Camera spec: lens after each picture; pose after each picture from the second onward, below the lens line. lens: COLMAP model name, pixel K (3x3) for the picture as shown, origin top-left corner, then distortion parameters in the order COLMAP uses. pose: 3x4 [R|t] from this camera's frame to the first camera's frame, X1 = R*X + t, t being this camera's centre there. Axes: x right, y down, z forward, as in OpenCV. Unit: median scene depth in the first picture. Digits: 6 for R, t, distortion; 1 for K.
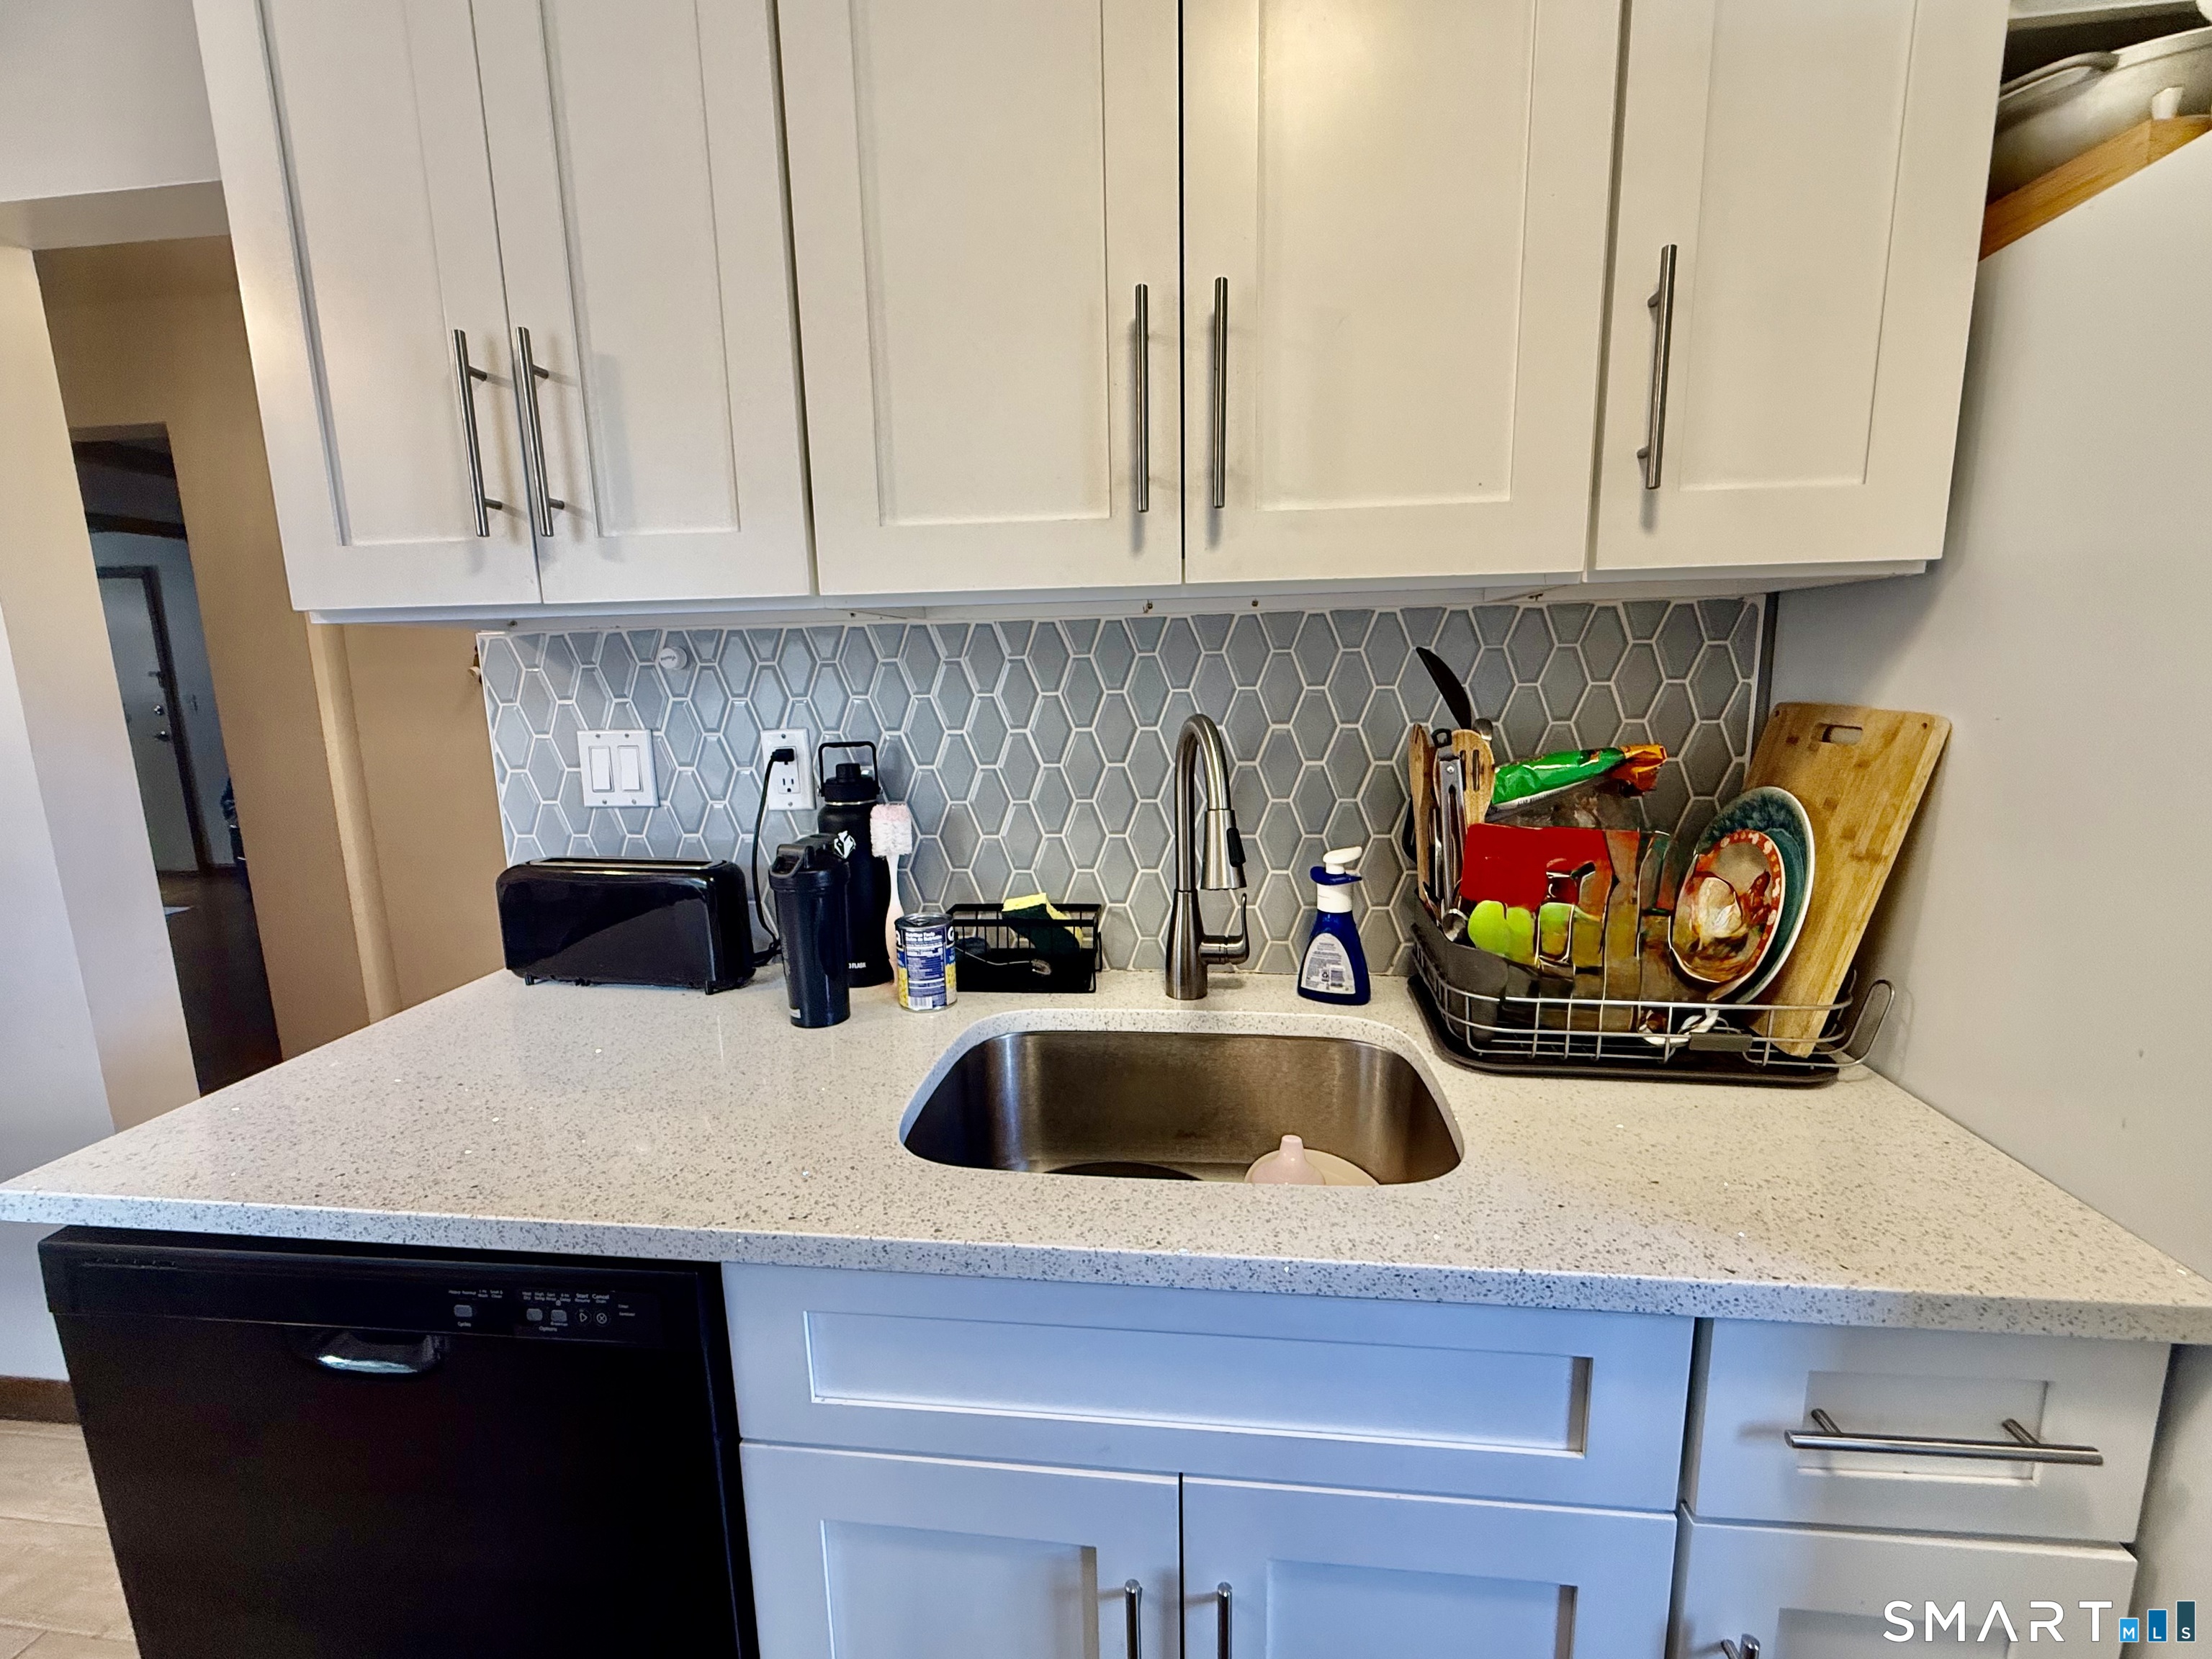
lens RADIAL K [[948.8, 0, 1100.5], [0, 948.8, 833.2], [0, 0, 1]] dist [-0.003037, -0.000804]
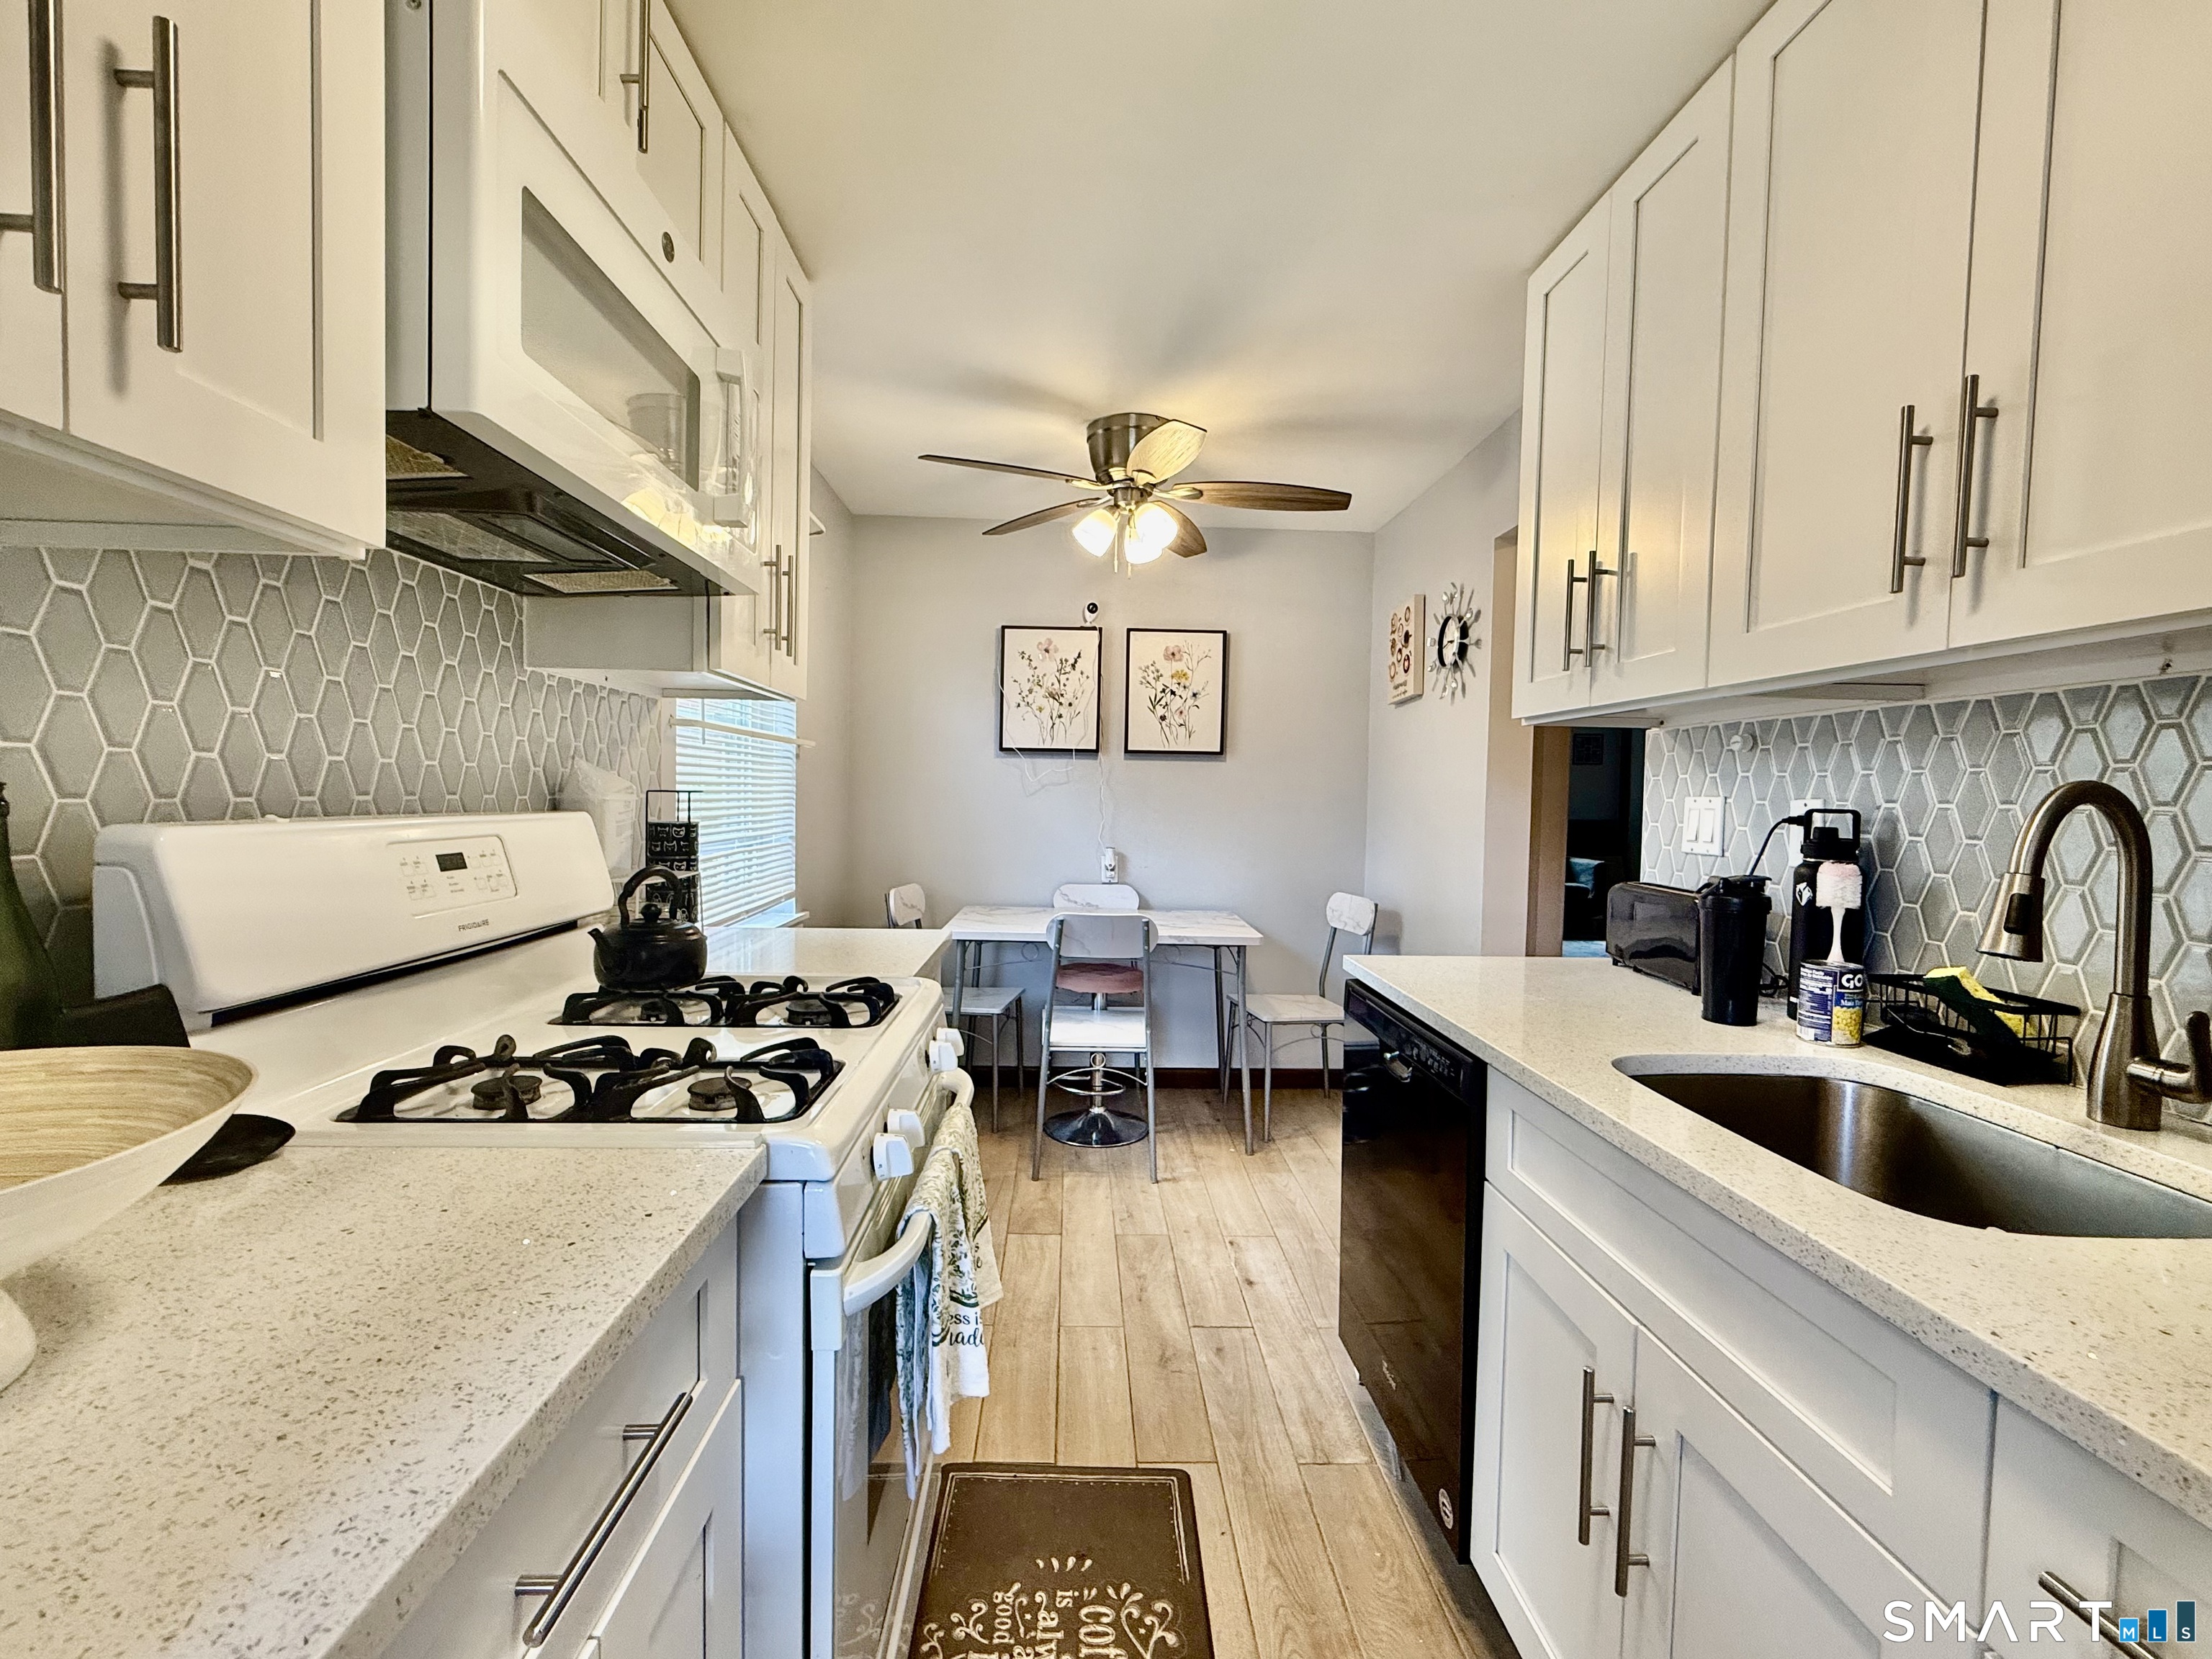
lens RADIAL K [[948.8, 0, 1111.6], [0, 948.8, 825.2], [0, 0, 1]] dist [-0.003037, -0.000804]
pose [[0.158977, 0.060155, -0.985448, 0.777854], [-0.198110, 0.979784, 0.027849, 0.068909], [0.967202, 0.190800, 0.167680, -0.039017]]
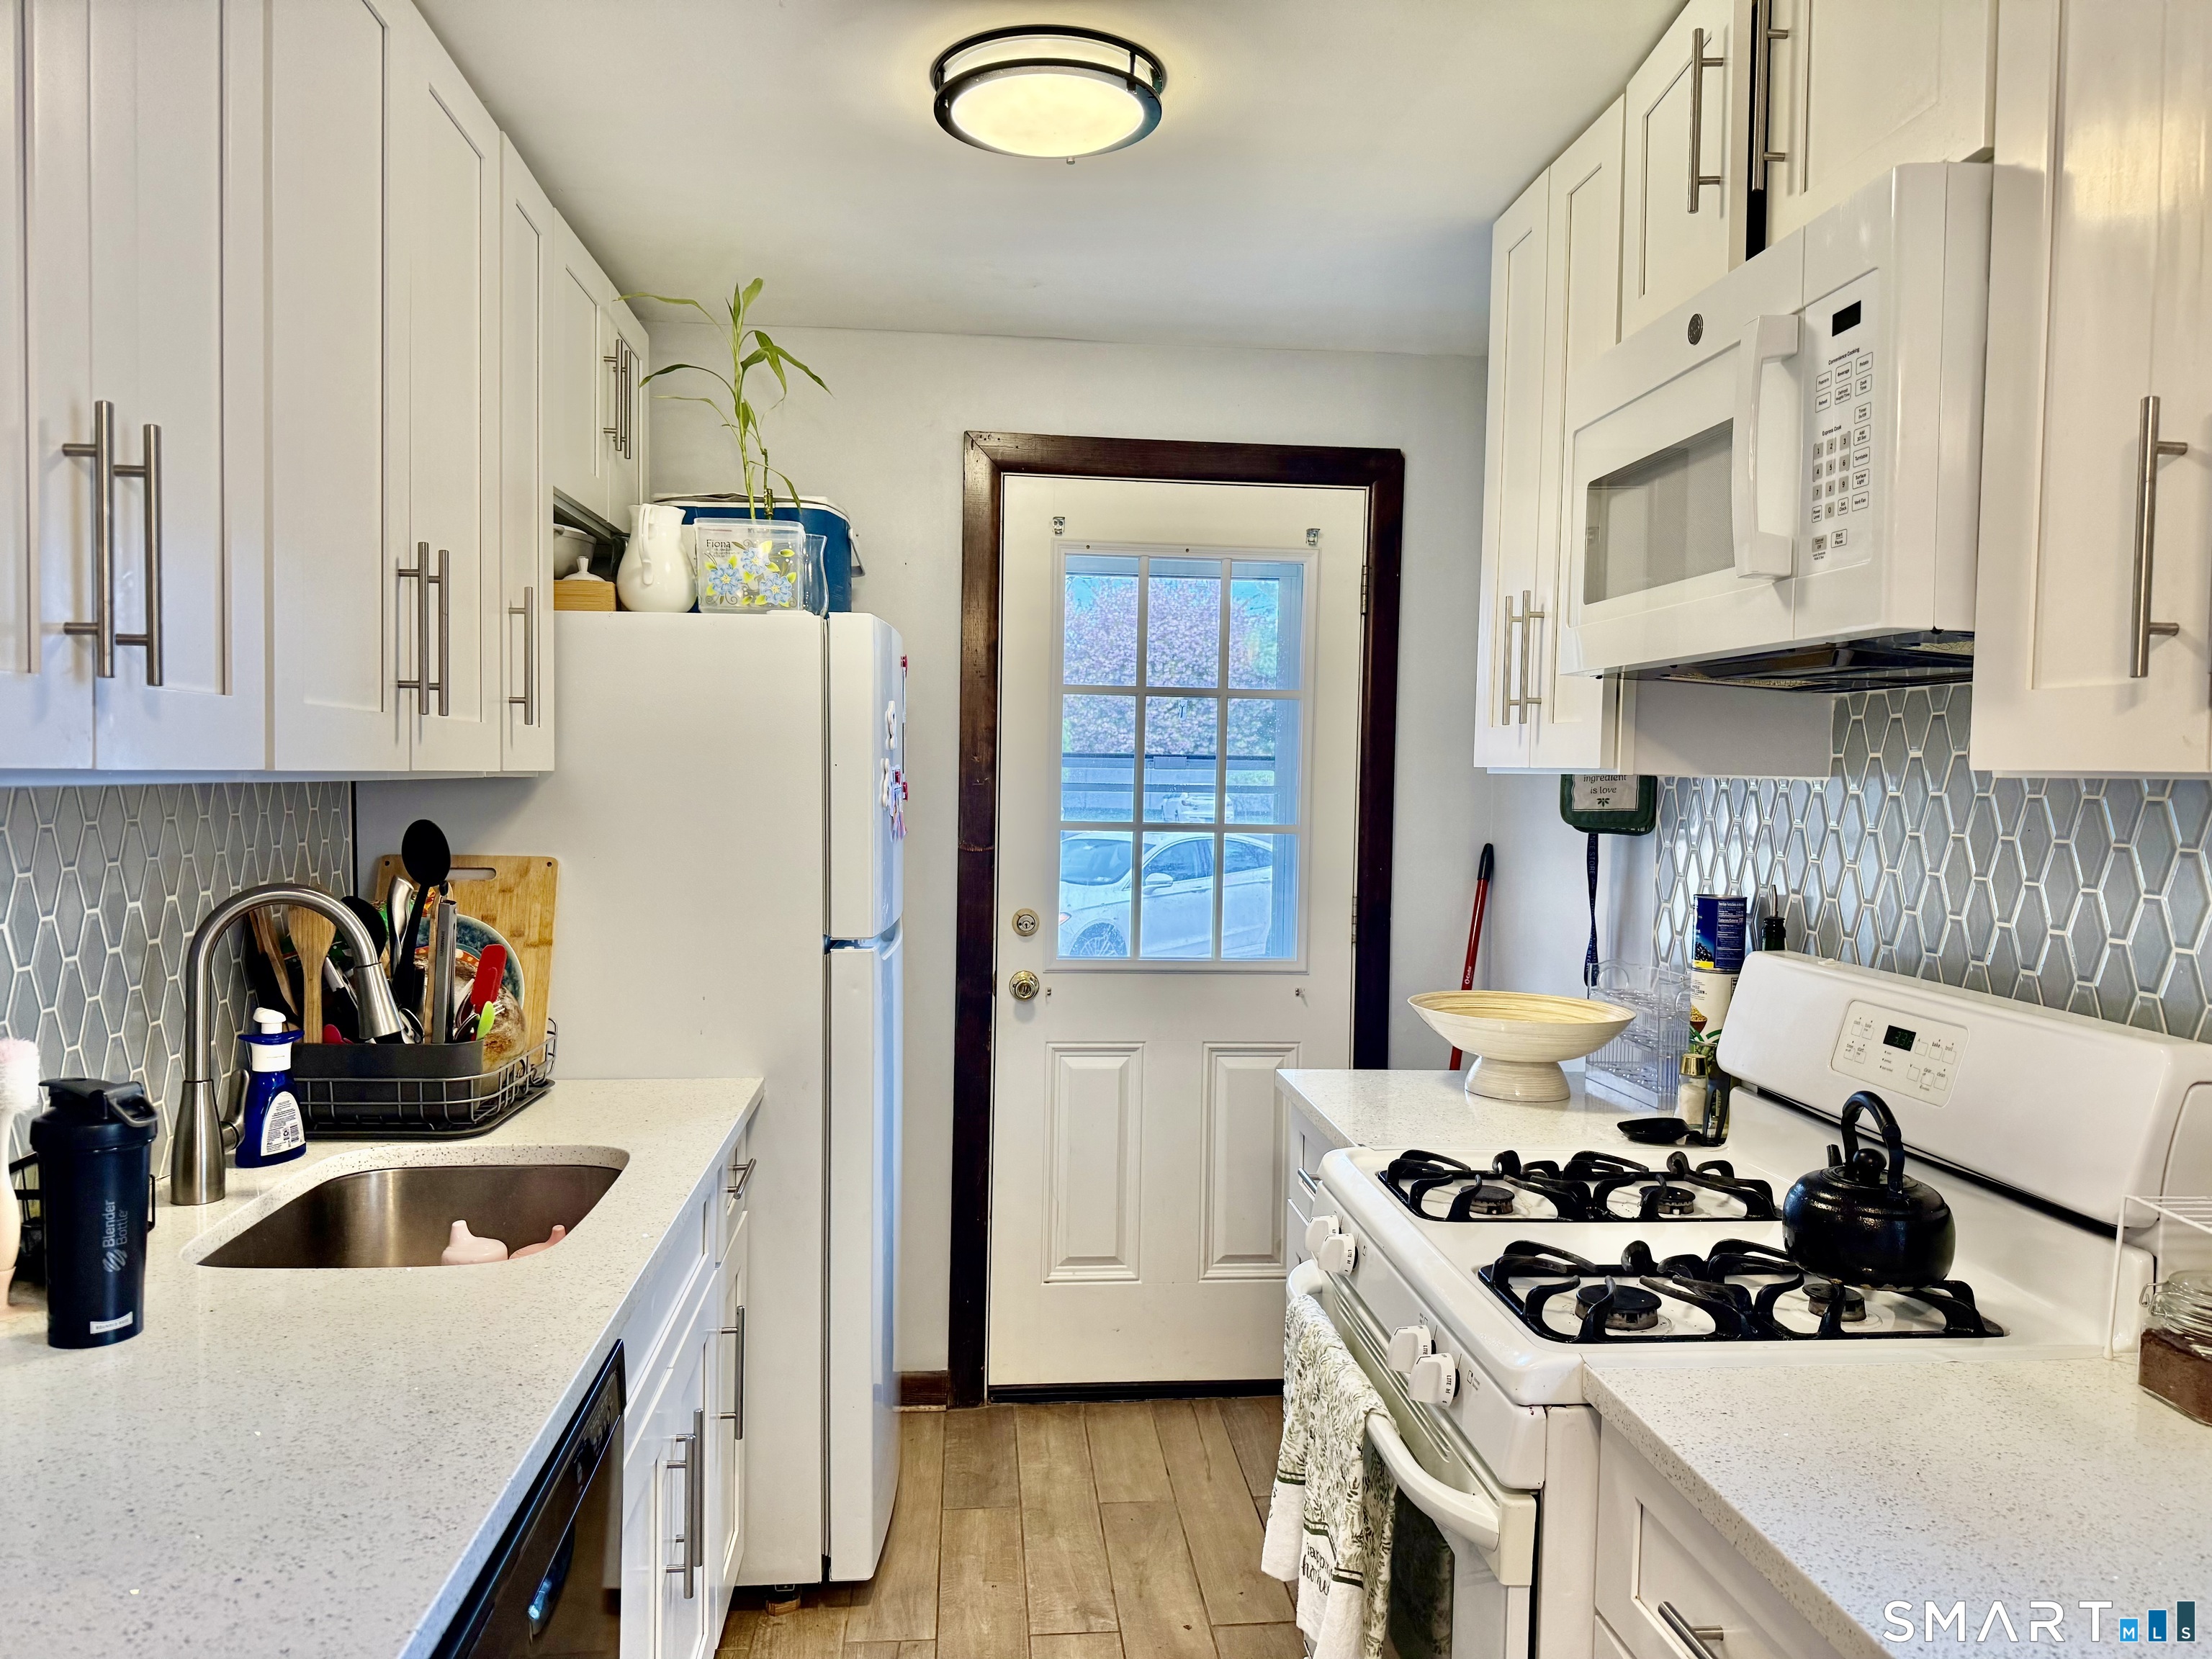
lens RADIAL K [[1536.2, 0, 1098.9], [0, 1536.2, 828.2], [0, 0, 1]] dist [0.010930, -0.013039]
pose [[-0.201058, -0.014418, 0.979473, -1.748332], [0.162525, 0.985543, 0.047869, -0.124114], [-0.966003, 0.168813, -0.195808, 0.475456]]
